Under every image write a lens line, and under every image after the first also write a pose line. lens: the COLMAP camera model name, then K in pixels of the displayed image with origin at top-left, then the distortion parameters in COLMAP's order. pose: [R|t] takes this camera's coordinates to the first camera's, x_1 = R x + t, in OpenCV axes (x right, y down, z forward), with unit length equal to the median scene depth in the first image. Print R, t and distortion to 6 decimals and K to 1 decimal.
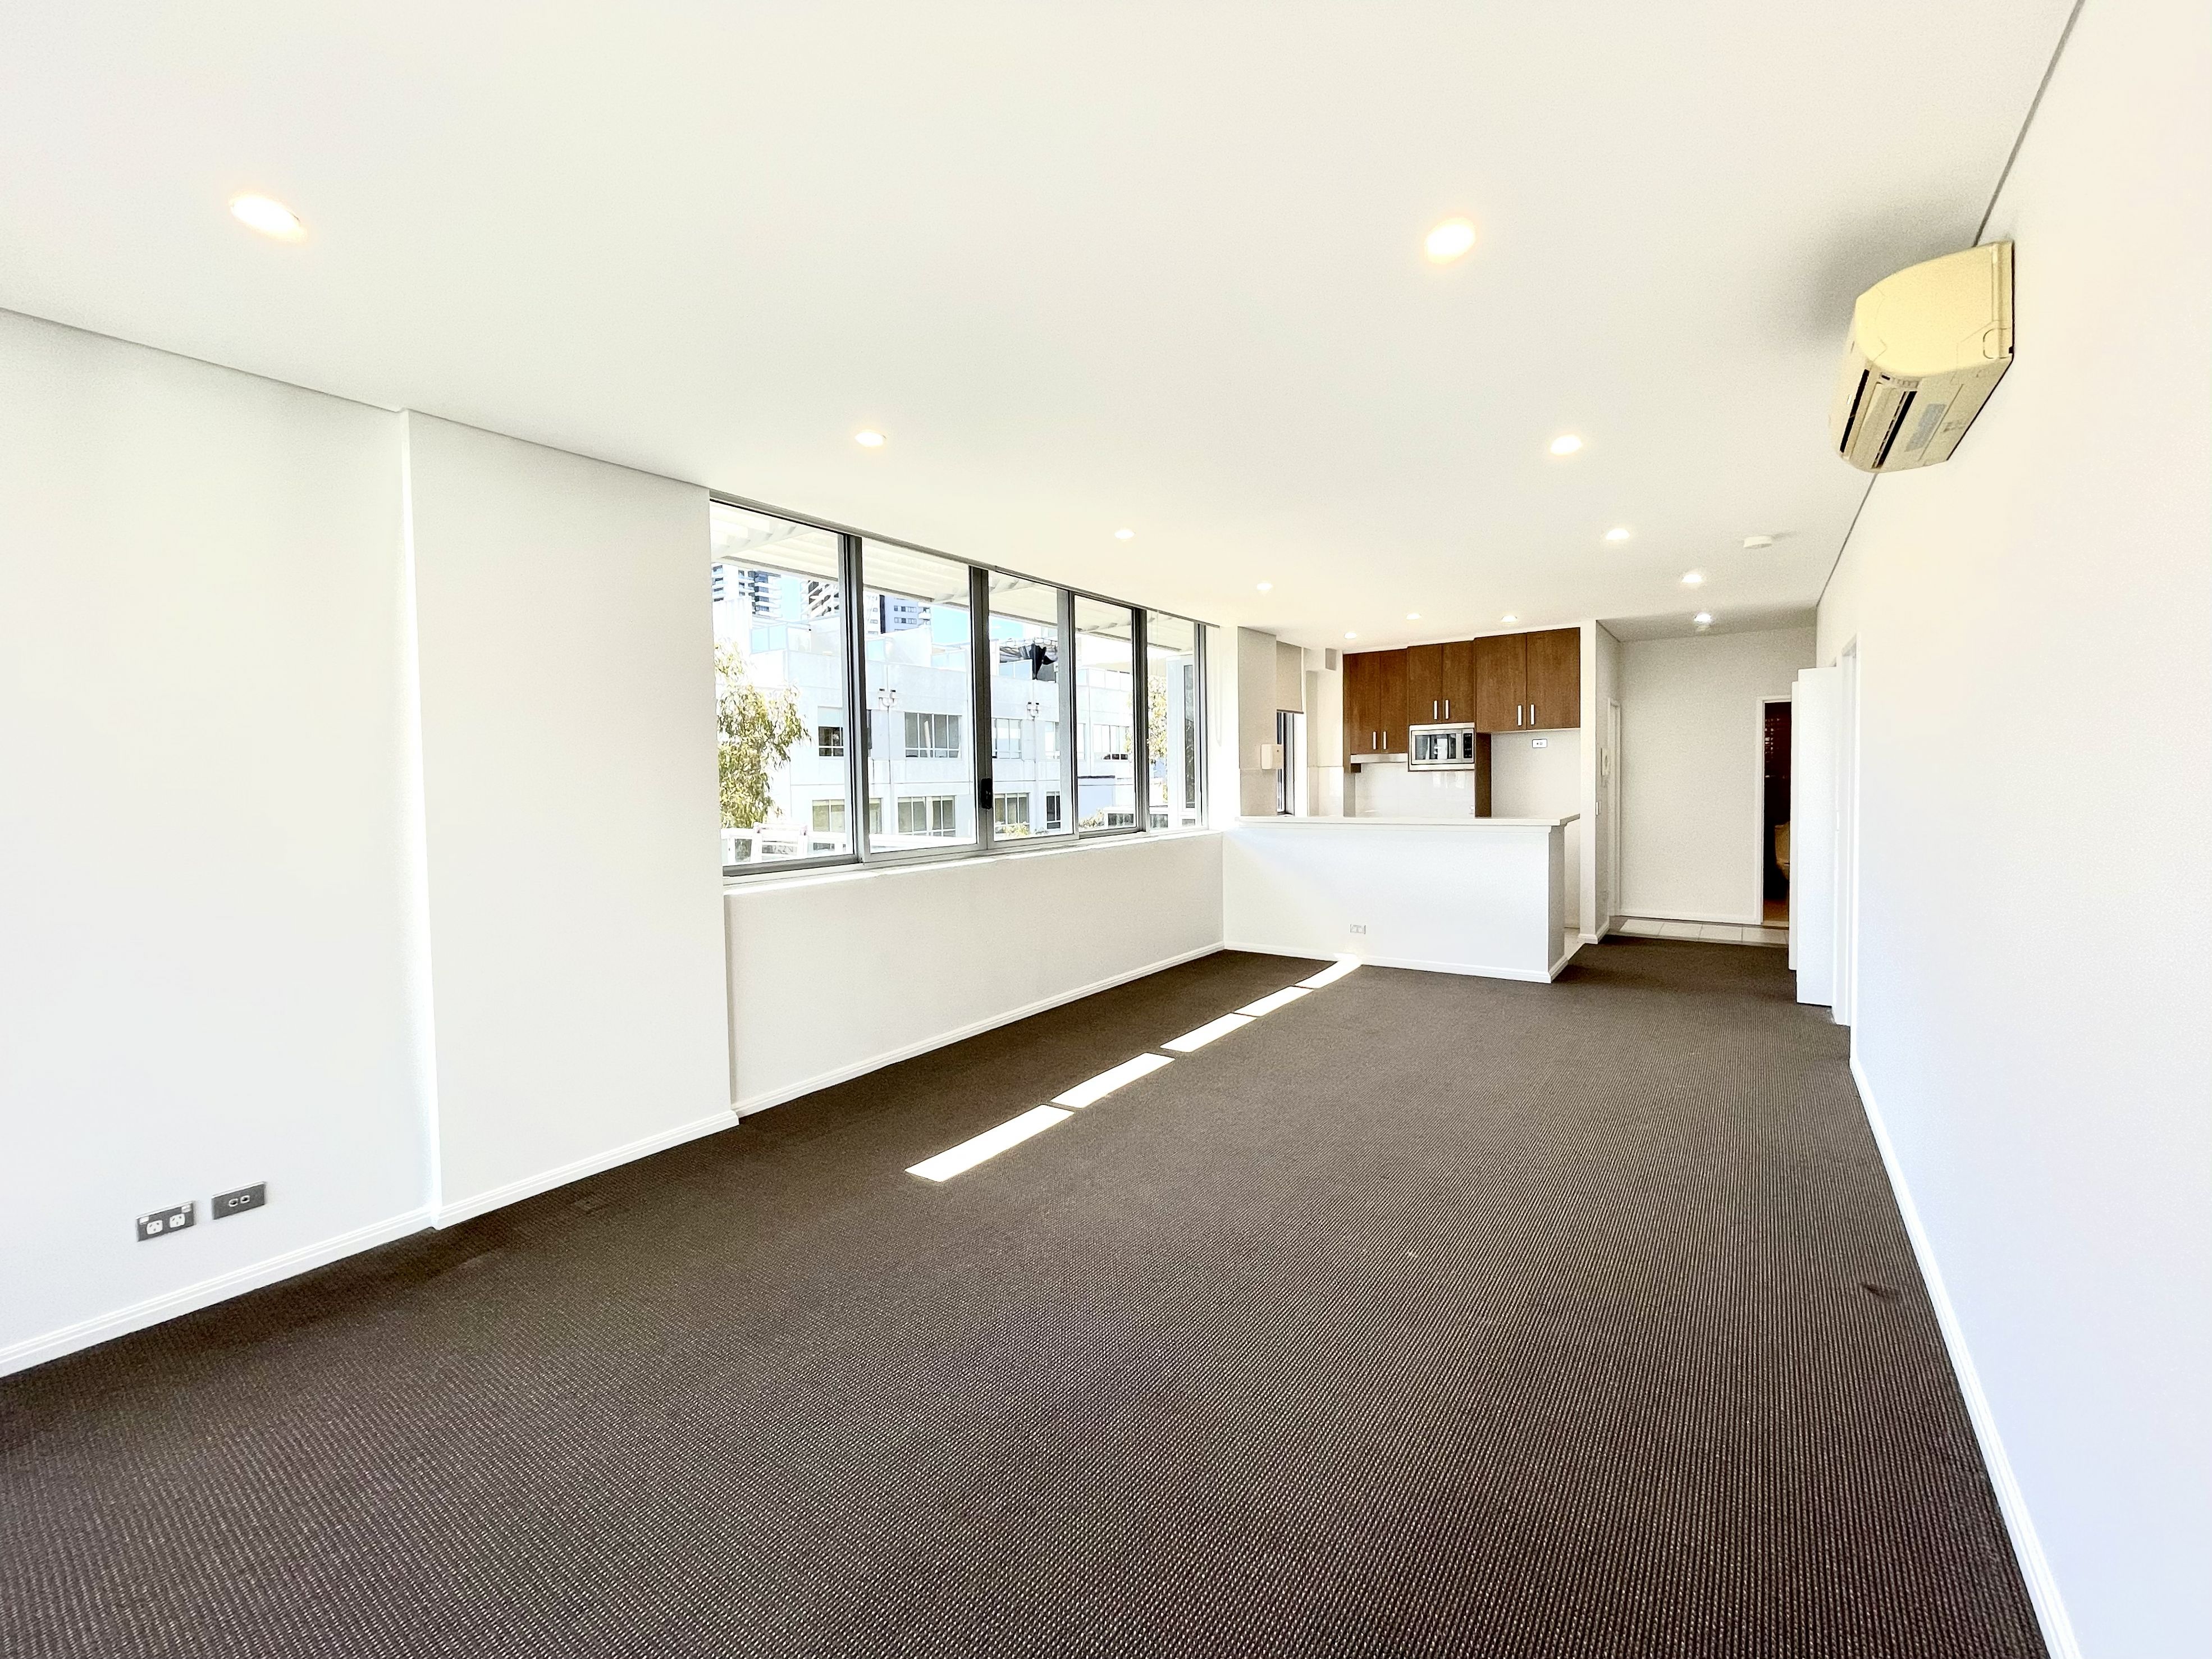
lens RADIAL K [[891.0, 0, 1098.6], [0, 891.0, 812.8], [0, 0, 1]] dist [0.001484, 0.000160]
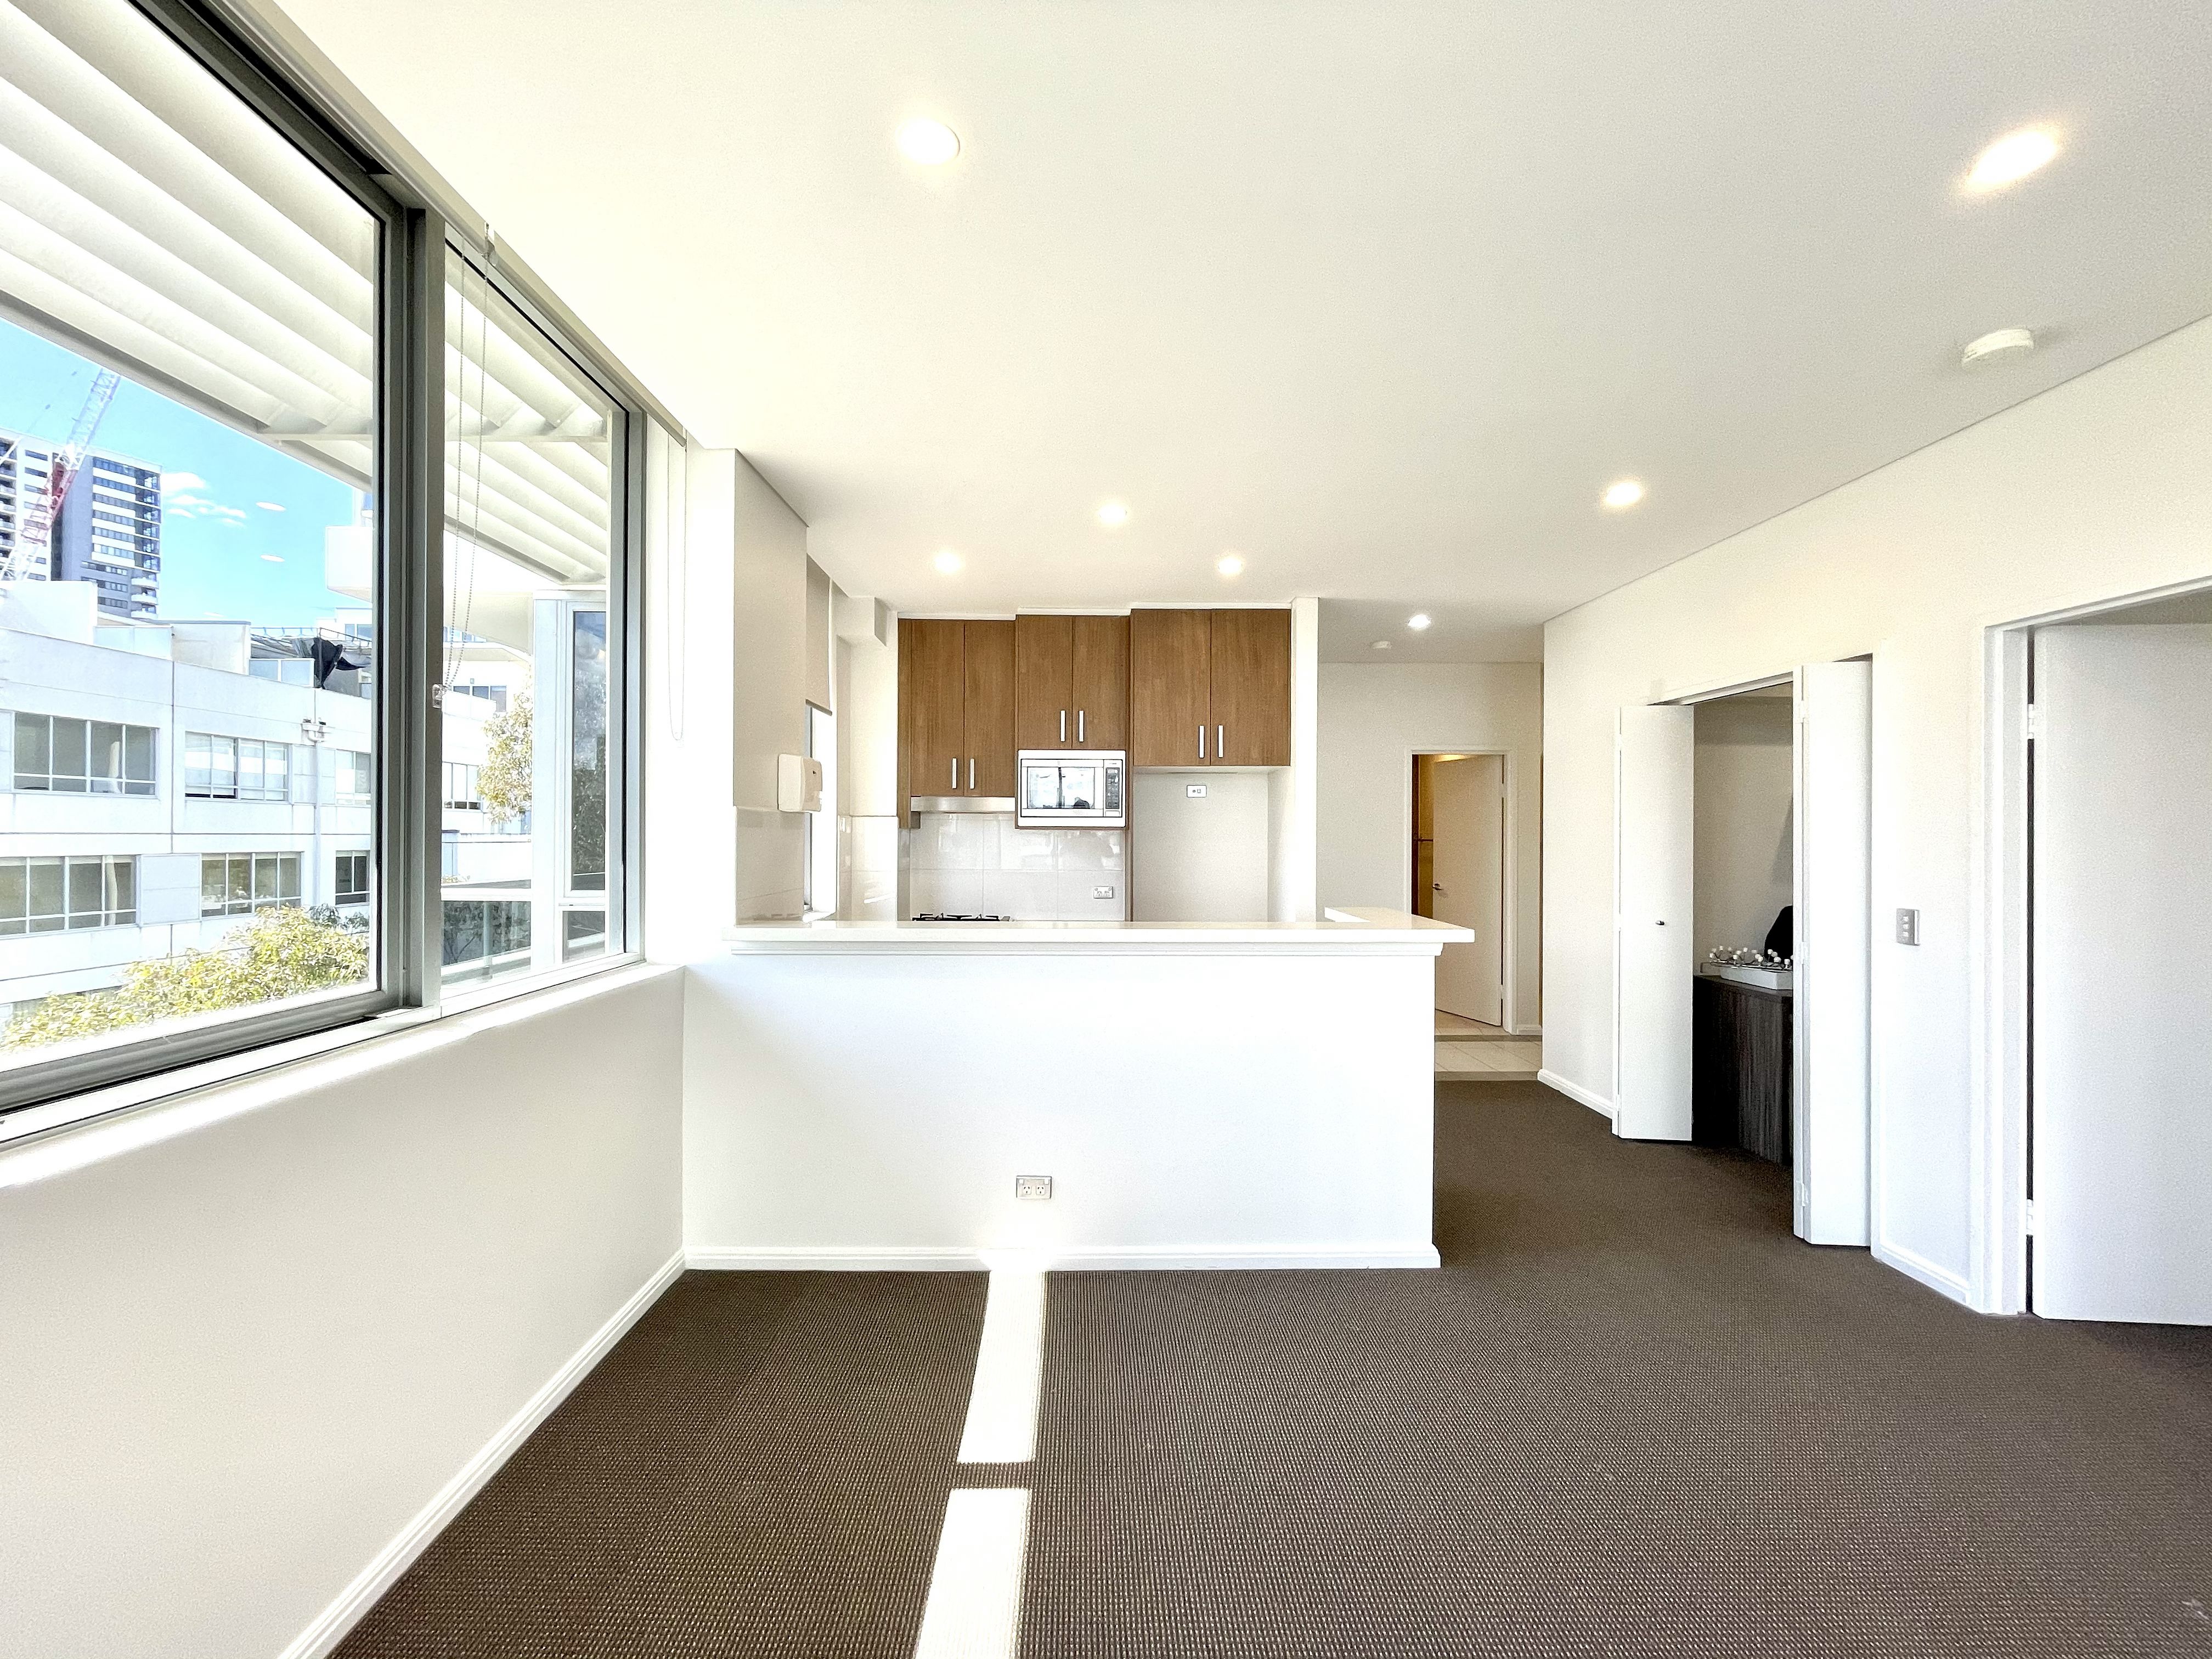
lens RADIAL K [[891.0, 0, 1093.9], [0, 891.0, 841.9], [0, 0, 1]] dist [0.001484, 0.000160]
pose [[0.807318, 0.019437, 0.589796, 0.042599], [0.003035, 0.999307, -0.037088, -0.014752], [-0.590109, 0.031732, 0.806700, 0.471752]]
